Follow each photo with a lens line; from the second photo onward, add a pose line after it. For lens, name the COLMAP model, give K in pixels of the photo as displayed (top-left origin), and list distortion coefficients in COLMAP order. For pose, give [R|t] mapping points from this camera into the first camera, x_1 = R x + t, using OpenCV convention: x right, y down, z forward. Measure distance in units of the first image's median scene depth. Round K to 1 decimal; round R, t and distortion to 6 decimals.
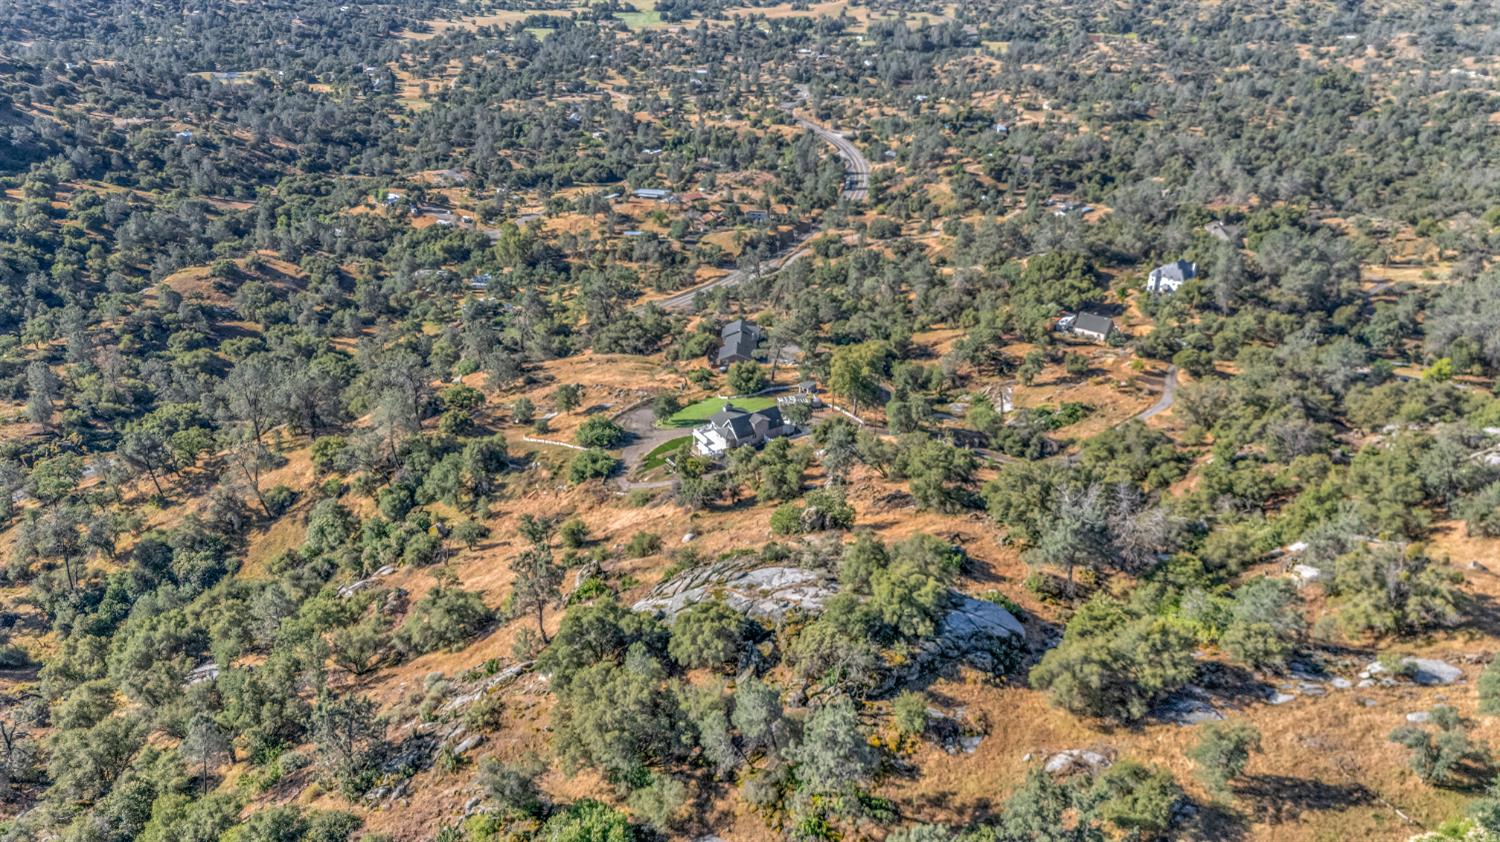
lens RADIAL K [[1099.7, 0, 753.9], [0, 1099.7, 424.1], [0, 0, 1]] dist [0.072490, -0.067721]
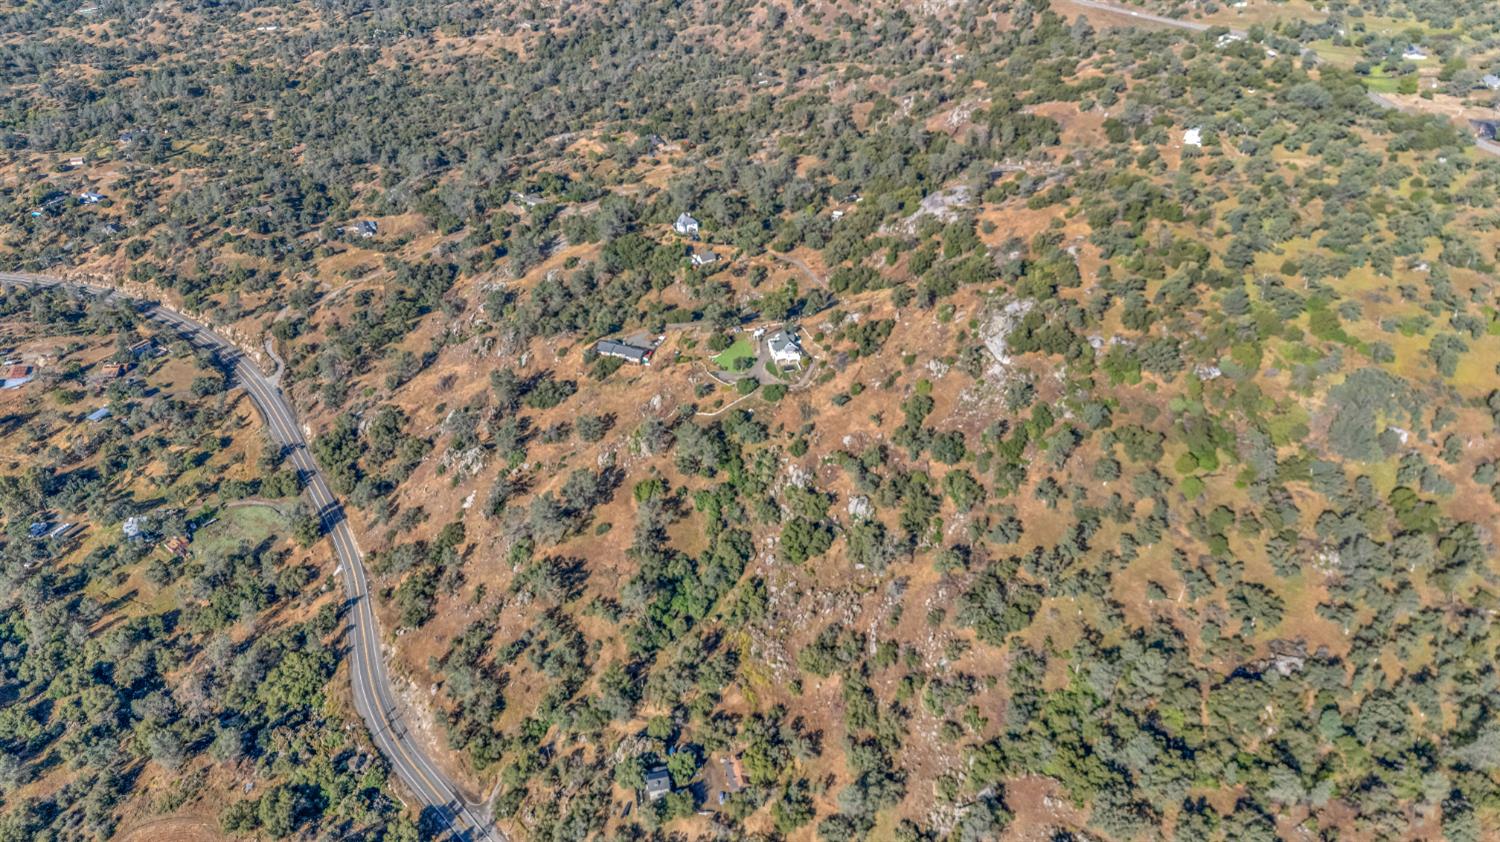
lens RADIAL K [[1099.7, 0, 750.7], [0, 1099.7, 415.8], [0, 0, 1]] dist [0.072490, -0.067721]
pose [[0.356148, -0.521160, 0.775597, -0.747144], [0.451891, 0.822568, 0.345218, -0.275887], [-0.817896, 0.227537, 0.528463, -0.034027]]
